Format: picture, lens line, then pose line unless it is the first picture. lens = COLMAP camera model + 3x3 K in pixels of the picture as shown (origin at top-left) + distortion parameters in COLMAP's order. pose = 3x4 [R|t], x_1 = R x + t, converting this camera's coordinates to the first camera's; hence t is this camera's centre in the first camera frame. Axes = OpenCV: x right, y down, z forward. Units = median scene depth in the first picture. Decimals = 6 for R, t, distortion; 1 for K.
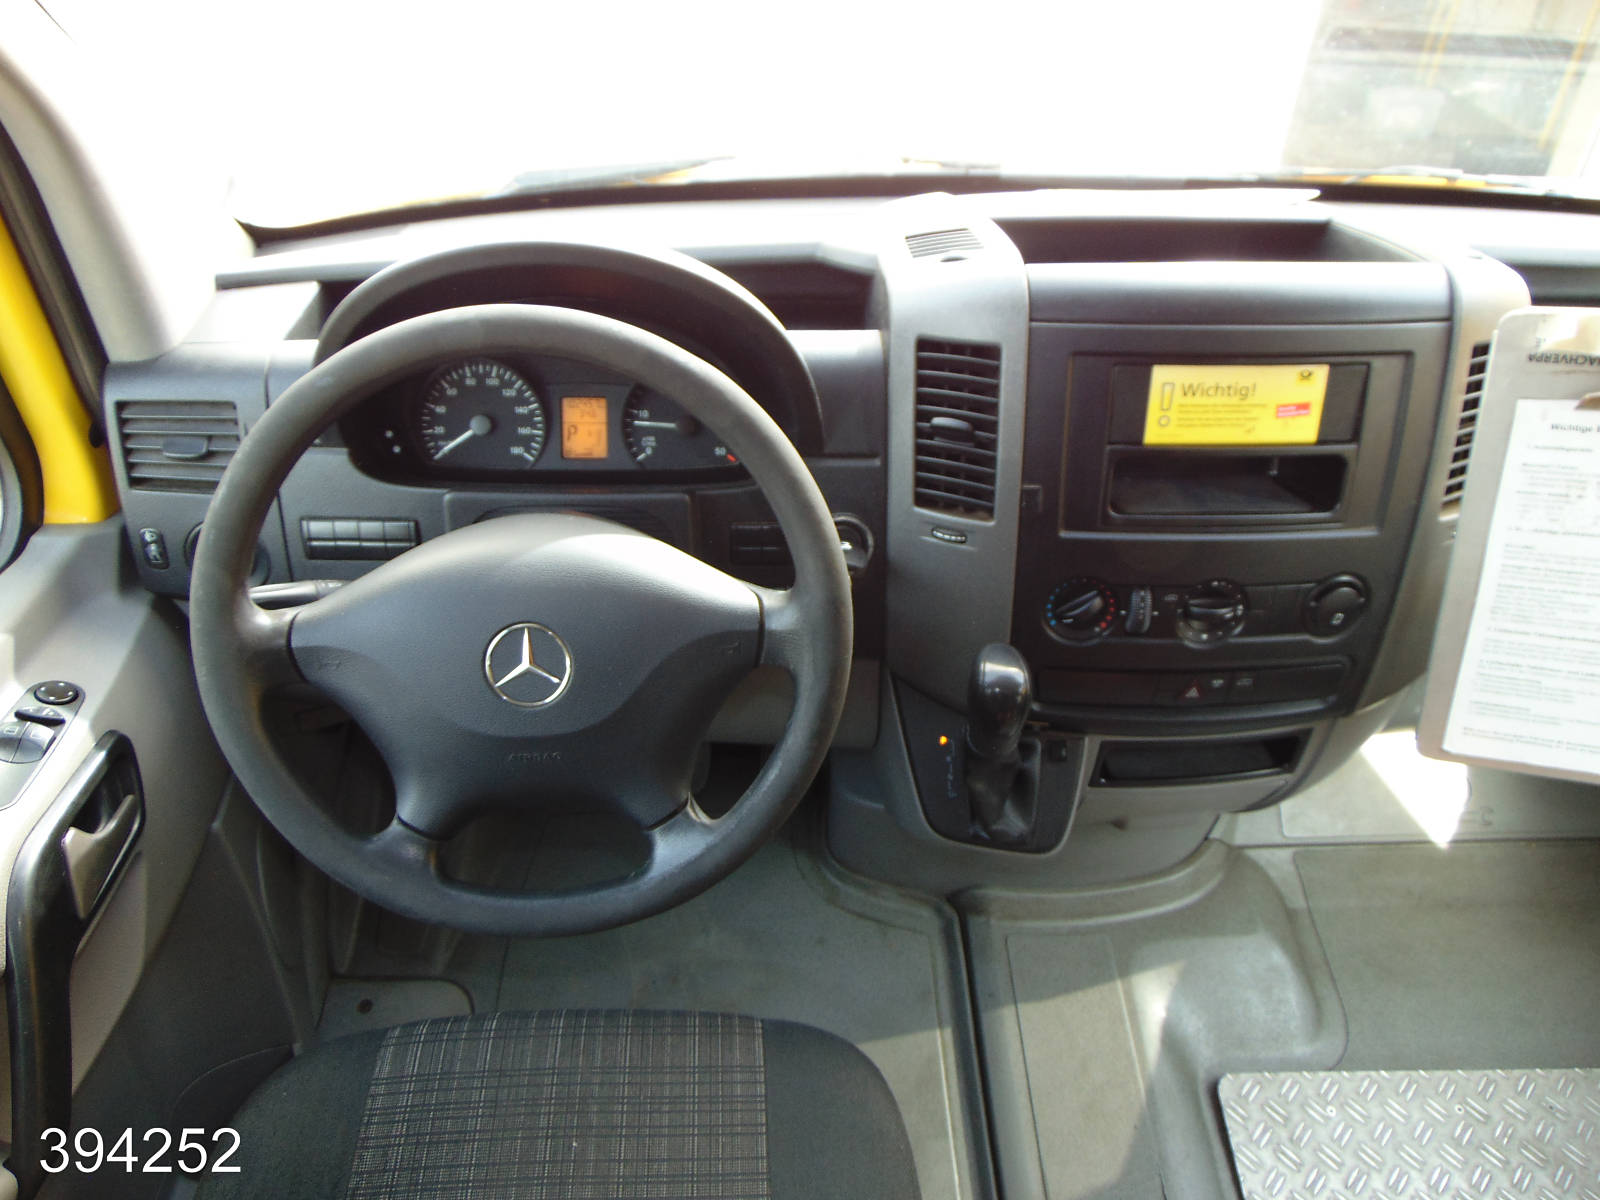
lens RADIAL K [[1150.6, 0, 800.0], [0, 1150.6, 600.0], [0, 0, 1]] dist [-0.001941, 0.004189]
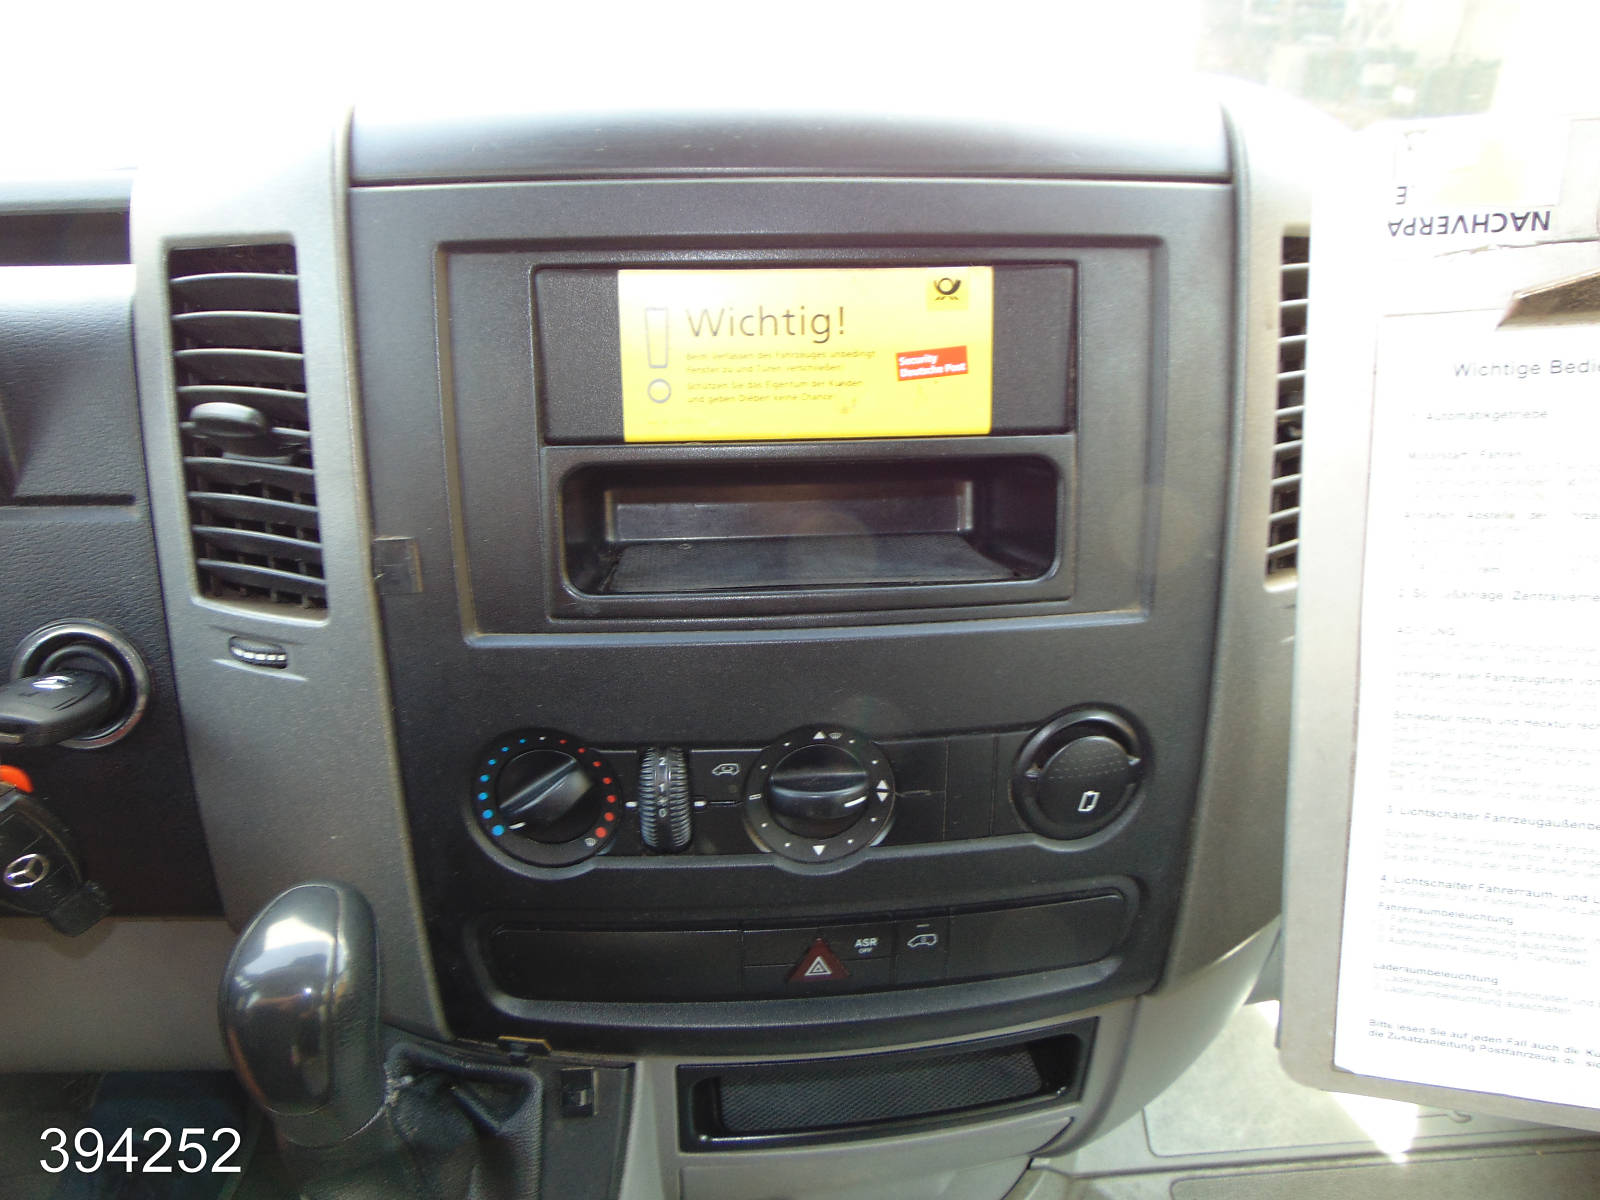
lens RADIAL K [[1153.5, 0, 800.0], [0, 1153.5, 600.0], [0, 0, 1]] dist [-0.029840, 0.006726]
pose [[0.999061, -0.031352, 0.029910, 0.339816], [0.036117, 0.983896, -0.175056, 0.013624], [-0.023940, 0.175972, 0.984104, 0.520822]]
